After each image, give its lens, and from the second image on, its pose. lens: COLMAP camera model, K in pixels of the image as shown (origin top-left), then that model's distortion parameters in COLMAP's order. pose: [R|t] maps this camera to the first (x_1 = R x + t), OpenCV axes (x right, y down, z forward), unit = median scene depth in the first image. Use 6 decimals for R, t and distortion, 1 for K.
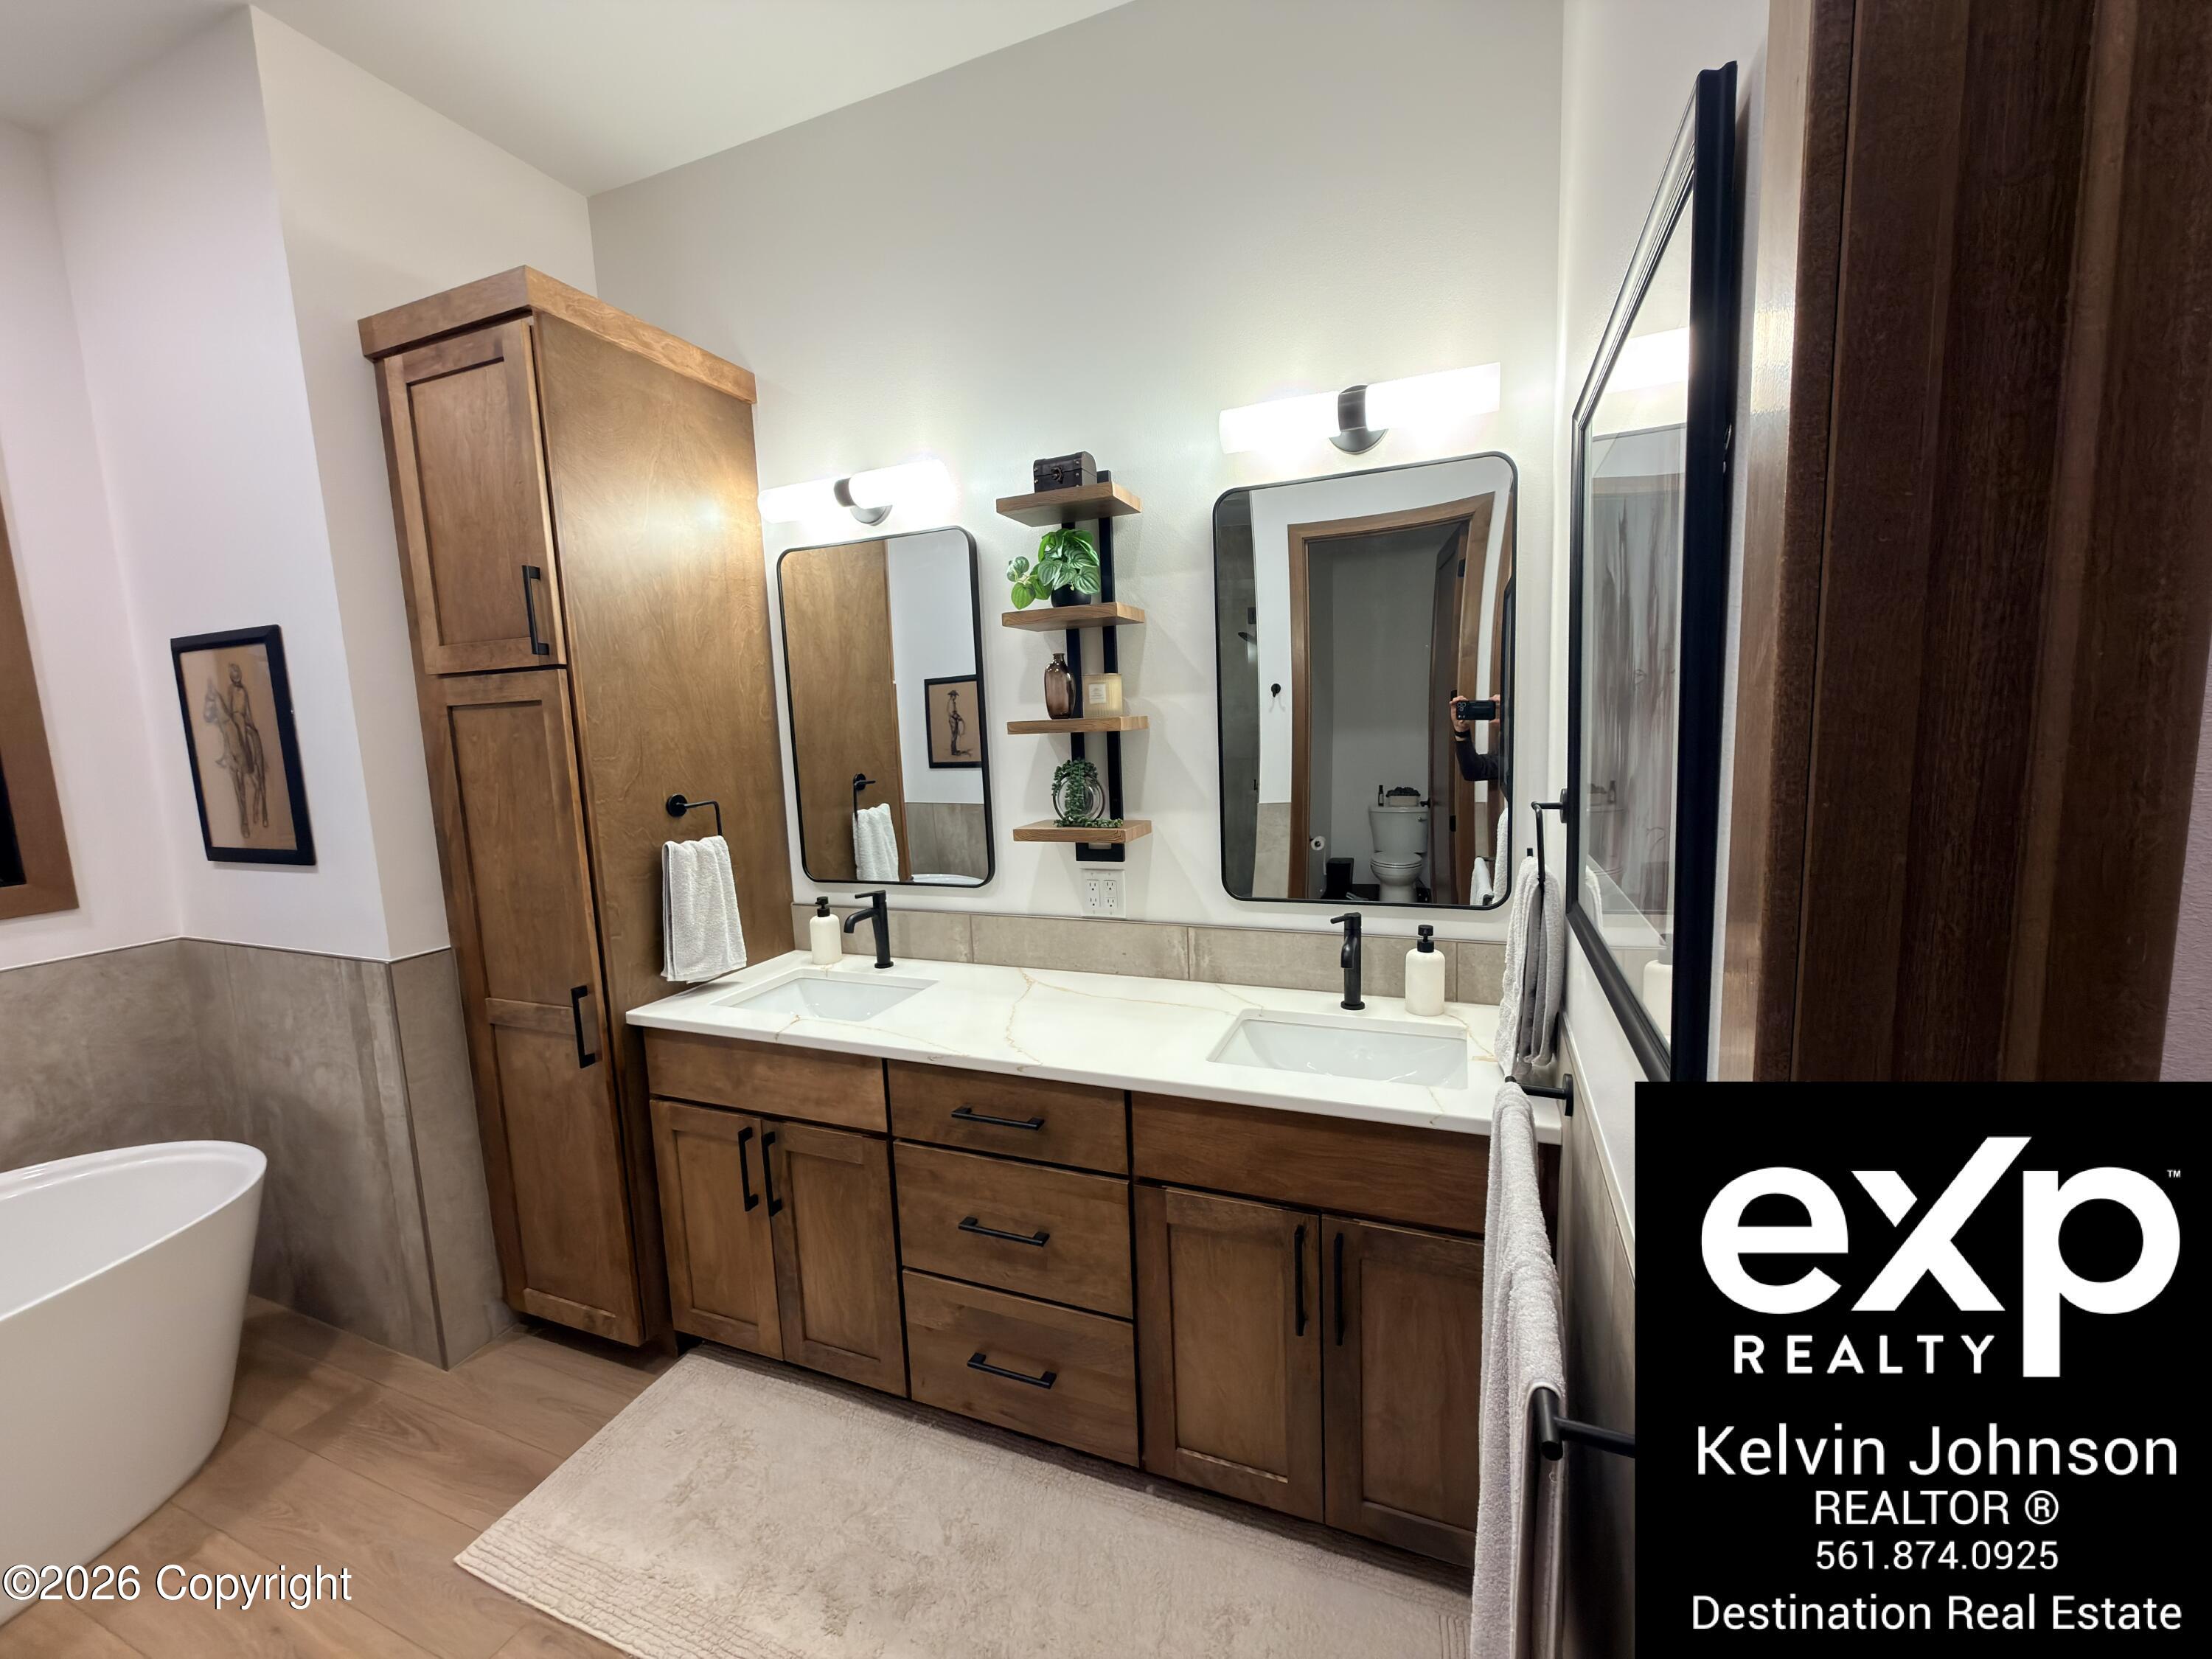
lens RADIAL K [[881.3, 0, 1107.8], [0, 881.3, 827.1], [0, 0, 1]] dist [0.000362, 0.000032]
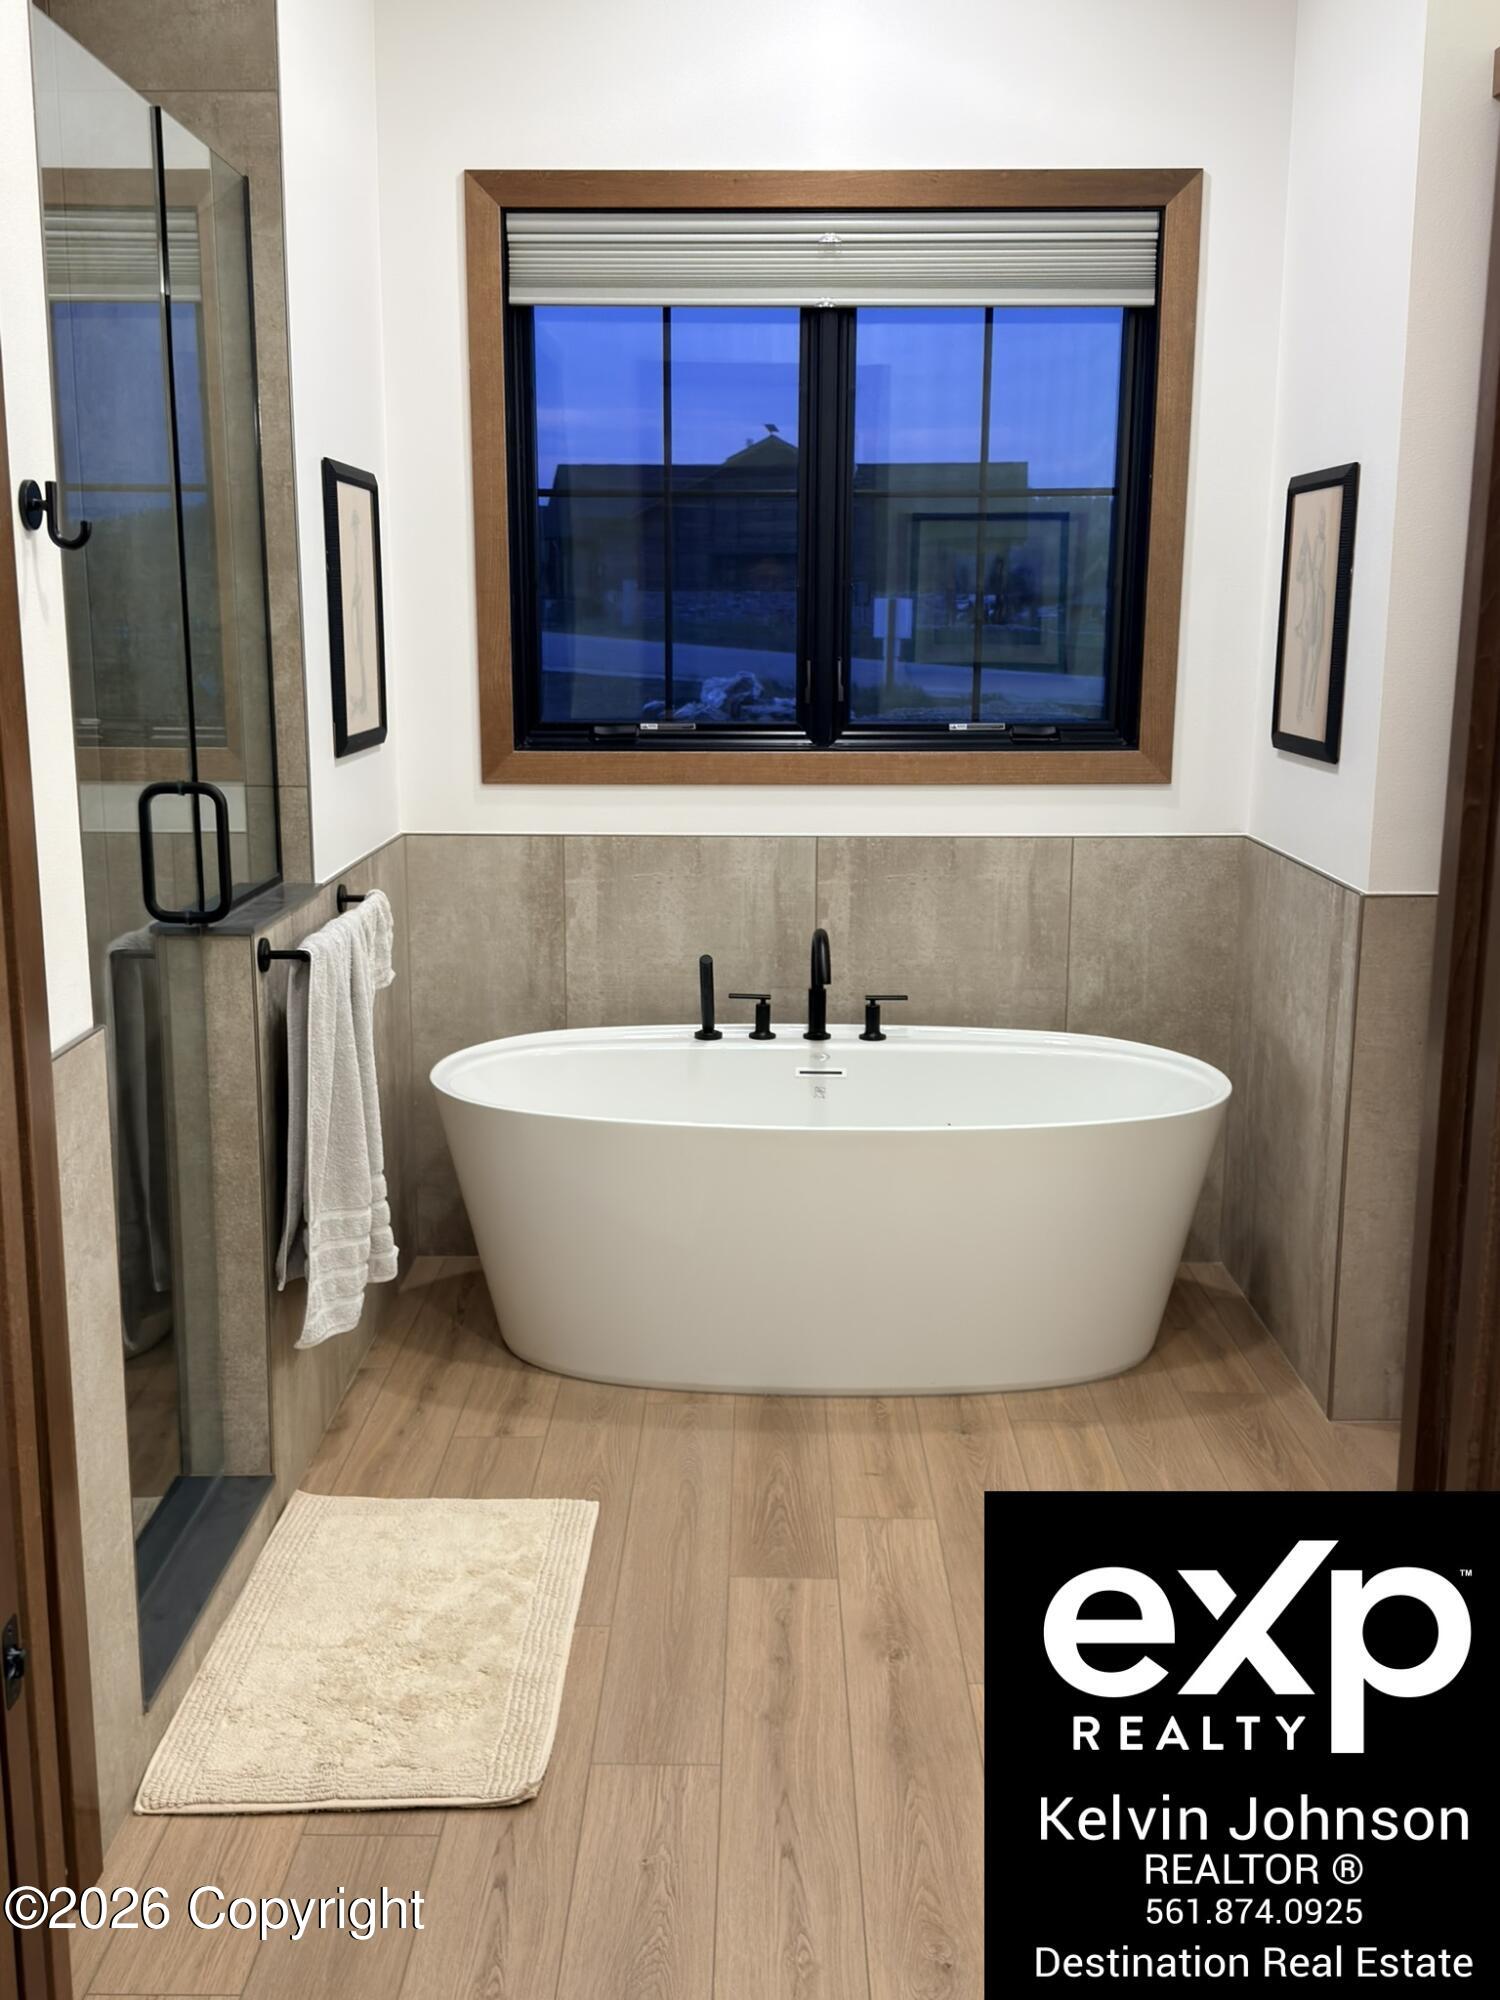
lens RADIAL K [[2021.4, 0, 755.8], [0, 2021.4, 1006.1], [0, 0, 1]] dist [0.006344, 0.000000]
pose [[0.371627, 0.218020, -0.902419, 0.612572], [-0.128990, 0.974732, 0.182371, -0.009431], [0.919377, 0.048629, 0.390359, -0.198778]]
